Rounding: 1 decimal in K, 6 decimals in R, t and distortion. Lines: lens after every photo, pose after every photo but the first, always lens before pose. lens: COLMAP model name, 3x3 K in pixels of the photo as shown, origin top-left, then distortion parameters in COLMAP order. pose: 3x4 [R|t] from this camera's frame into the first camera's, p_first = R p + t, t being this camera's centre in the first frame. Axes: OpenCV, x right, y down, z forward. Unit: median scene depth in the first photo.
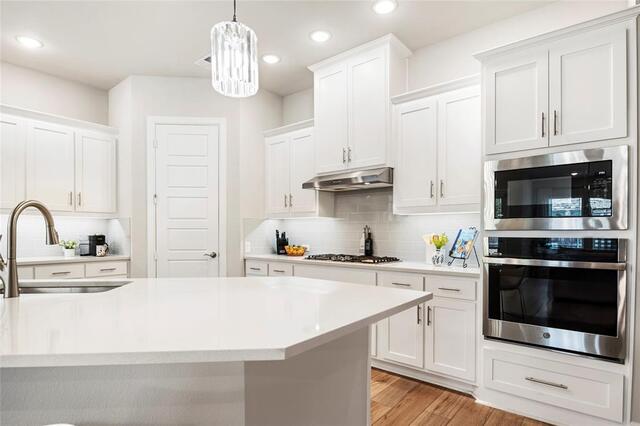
lens RADIAL K [[340.6, 0, 321.5], [0, 340.6, 233.9], [0, 0, 1]] dist [-0.001707, -0.000414]
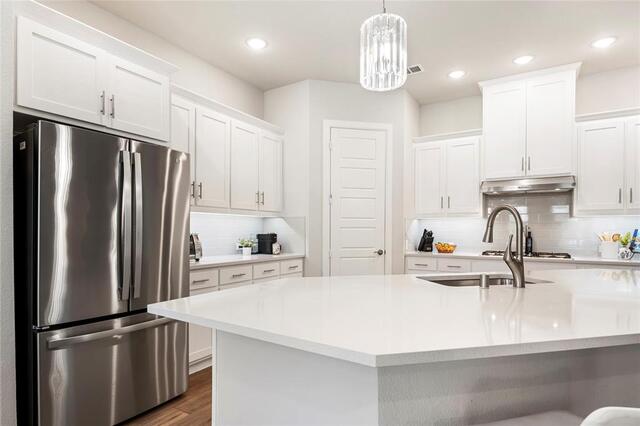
lens RADIAL K [[340.6, 0, 321.5], [0, 340.6, 233.9], [0, 0, 1]] dist [-0.001707, -0.000414]
pose [[0.991111, 0.000380, 0.133034, -0.712845], [-0.001225, 0.999980, 0.006277, -0.002722], [-0.133029, -0.006384, 0.991092, -0.035926]]
